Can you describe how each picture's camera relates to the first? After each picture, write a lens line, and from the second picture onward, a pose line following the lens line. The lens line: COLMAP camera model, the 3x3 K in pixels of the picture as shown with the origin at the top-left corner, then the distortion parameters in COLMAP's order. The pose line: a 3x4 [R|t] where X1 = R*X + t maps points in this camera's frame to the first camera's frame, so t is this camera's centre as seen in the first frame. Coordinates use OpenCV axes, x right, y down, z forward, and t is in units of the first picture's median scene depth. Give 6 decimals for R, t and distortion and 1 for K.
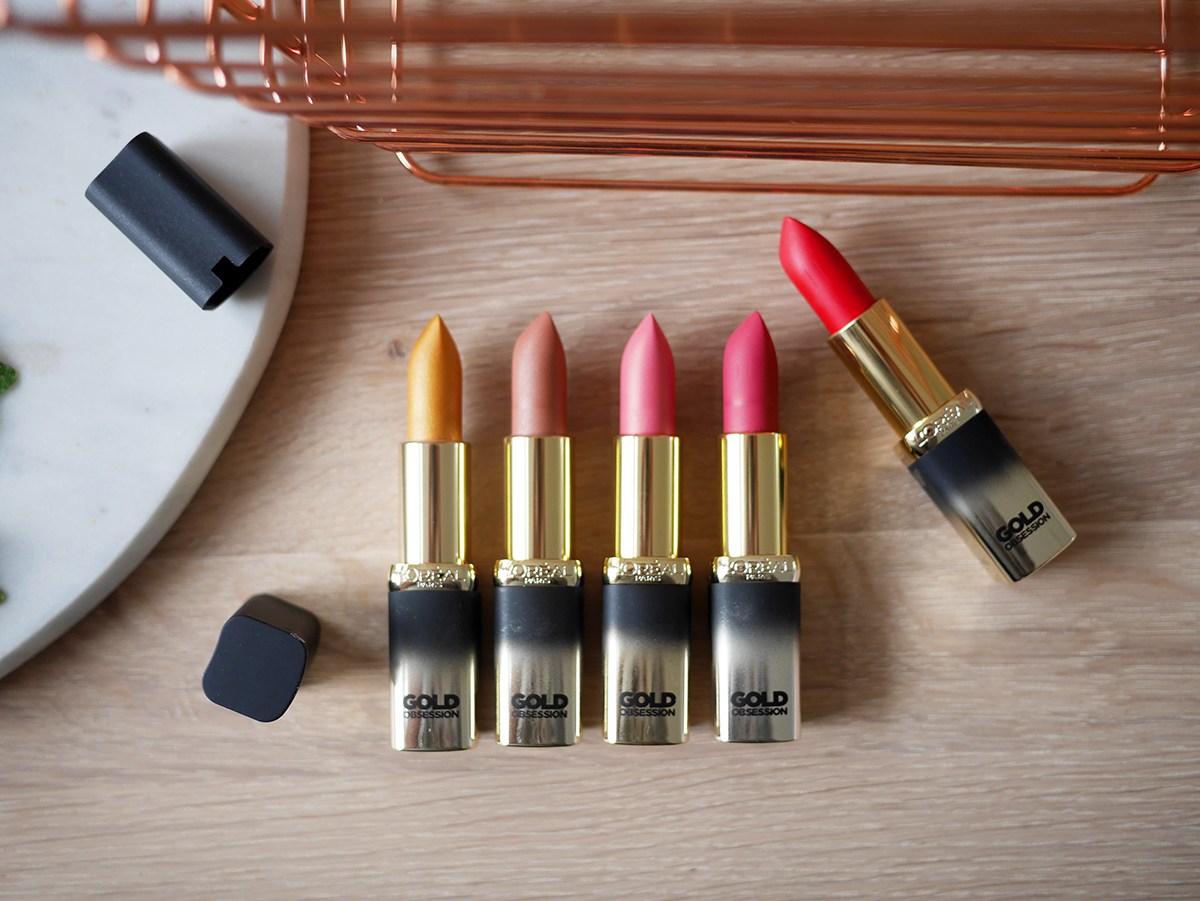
lens RADIAL K [[1400.4, 0, 594.8], [0, 1400.4, 455.1], [0, 0, 1]] dist [-0.016298, 0.000000]
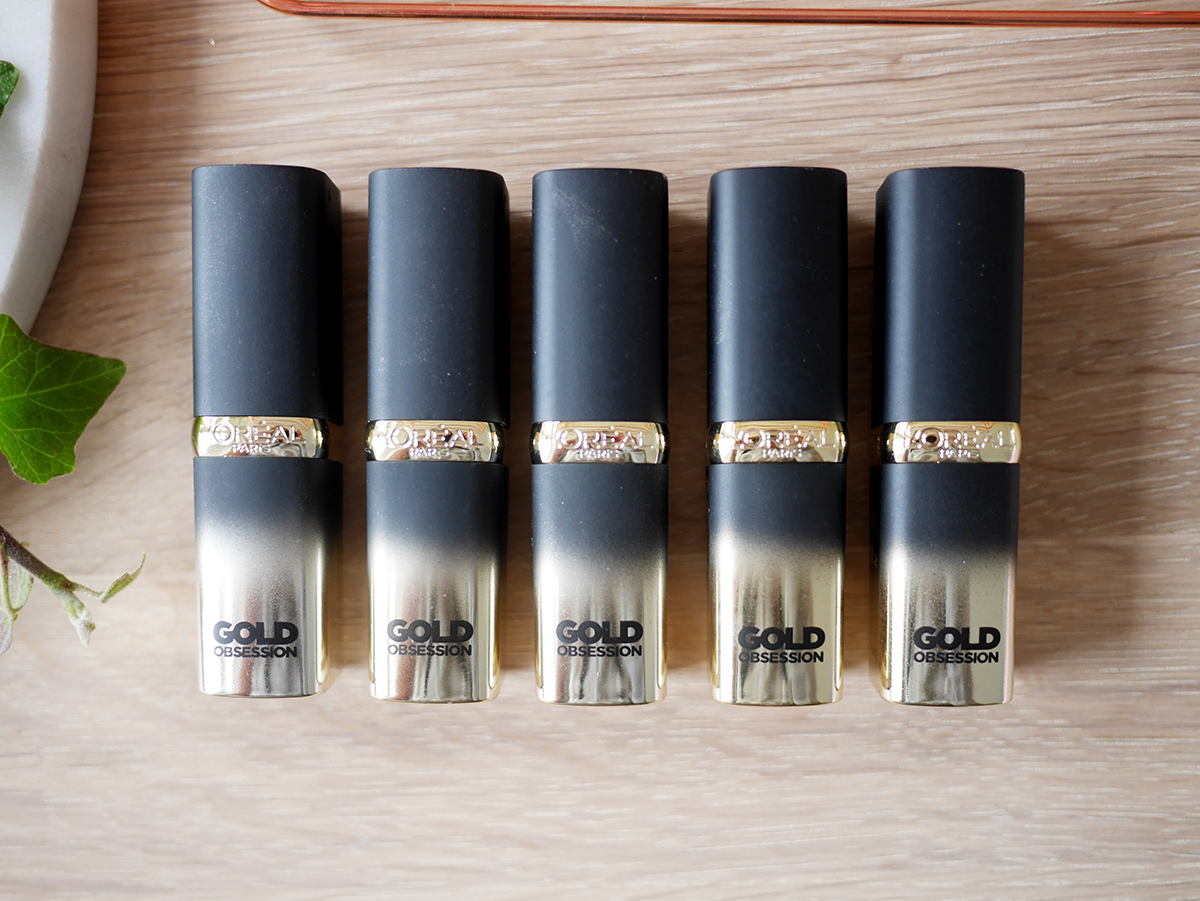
lens RADIAL K [[1400.4, 0, 603.6], [0, 1400.4, 456.6], [0, 0, 1]] dist [-0.016298, 0.000000]
pose [[0.999662, -0.001841, -0.025940, 0.047875], [0.004321, 0.995385, 0.095866, -0.050781], [0.025644, -0.095946, 0.995056, 0.336392]]
